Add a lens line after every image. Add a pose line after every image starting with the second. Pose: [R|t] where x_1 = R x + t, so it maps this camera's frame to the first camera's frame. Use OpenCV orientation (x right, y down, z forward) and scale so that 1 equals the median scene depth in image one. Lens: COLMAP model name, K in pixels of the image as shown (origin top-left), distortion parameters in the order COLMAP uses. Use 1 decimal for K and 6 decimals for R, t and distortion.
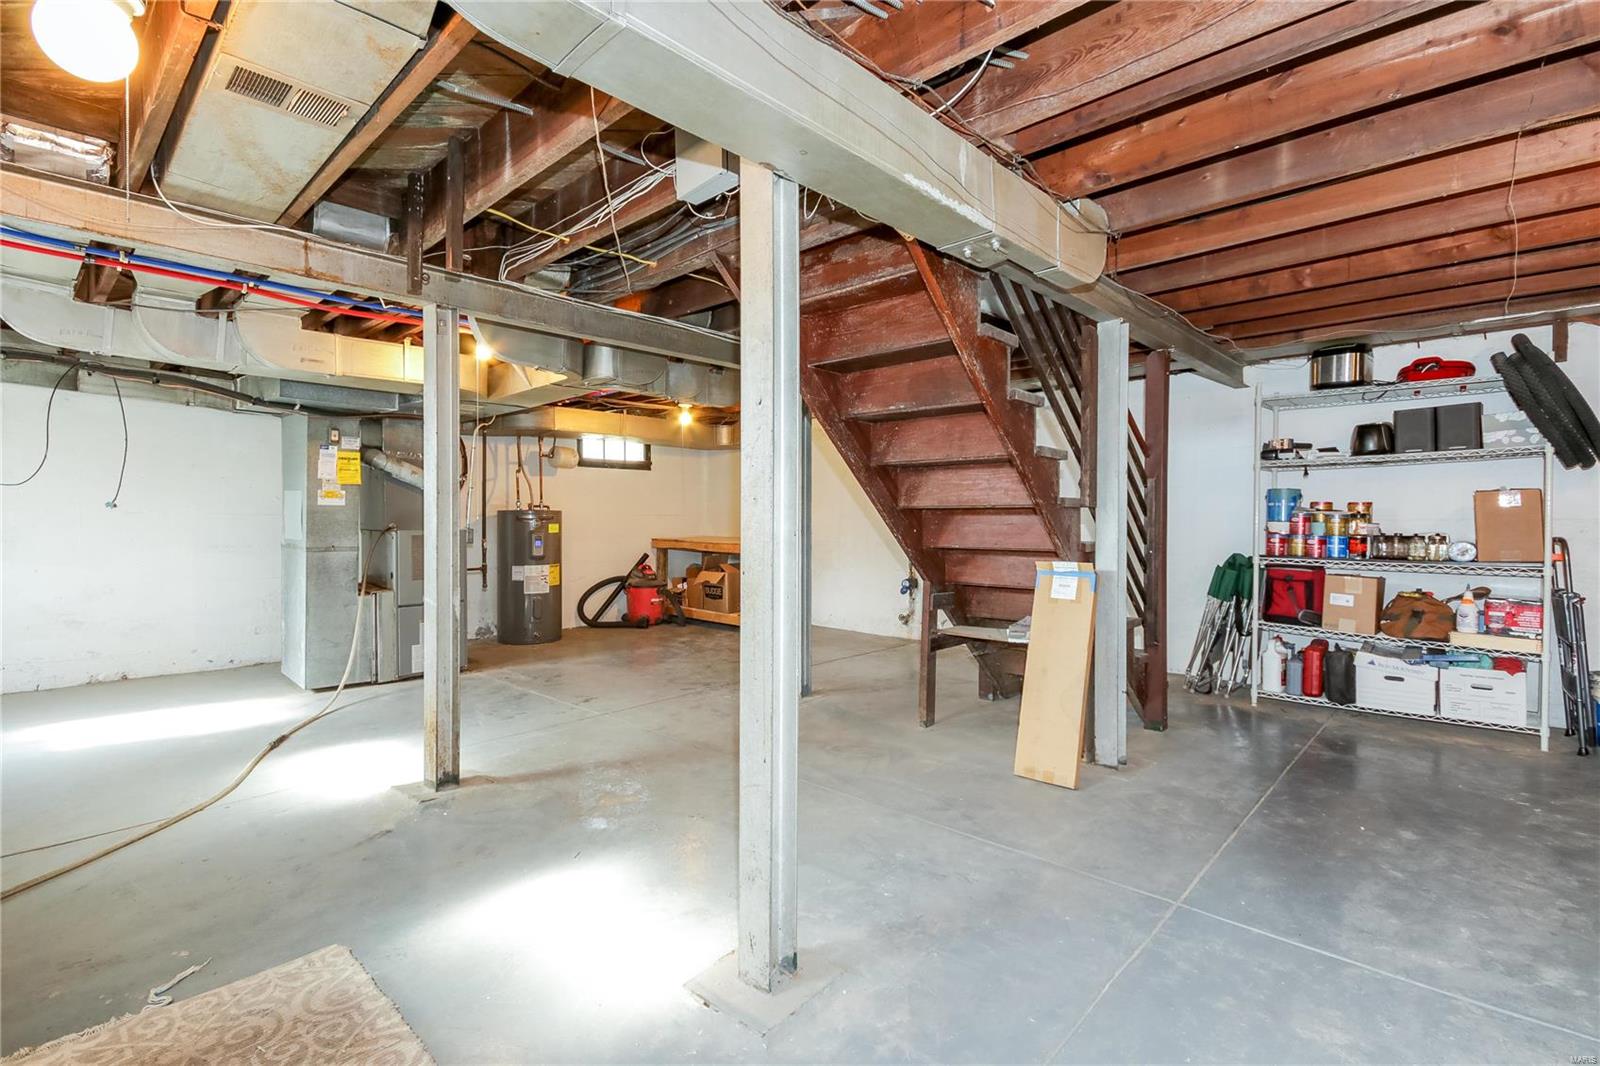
lens RADIAL K [[746.3, 0, 784.5], [0, 746.3, 528.5], [0, 0, 1]] dist [0.020011, -0.013243]
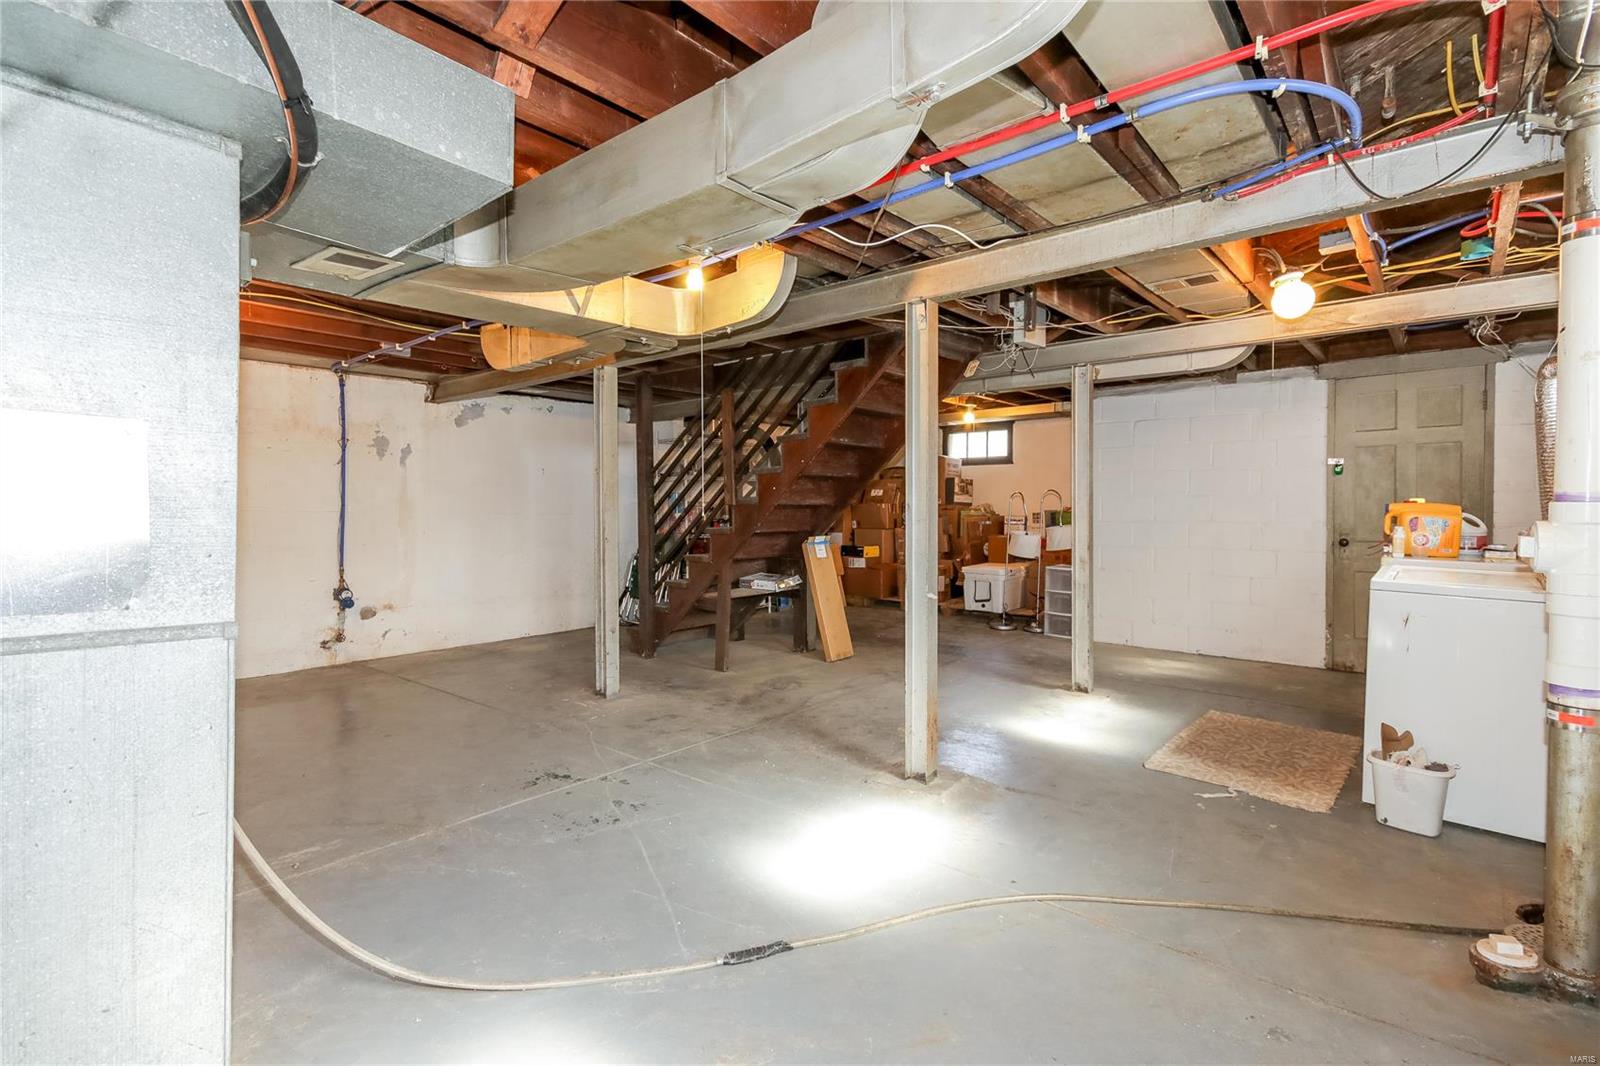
lens RADIAL K [[746.3, 0, 784.5], [0, 746.3, 528.5], [0, 0, 1]] dist [0.020011, -0.013243]
pose [[-0.038585, -0.033978, 0.998677, -2.002399], [0.024881, 0.999079, 0.034953, -0.053765], [-0.998945, 0.026197, -0.037704, 1.666521]]
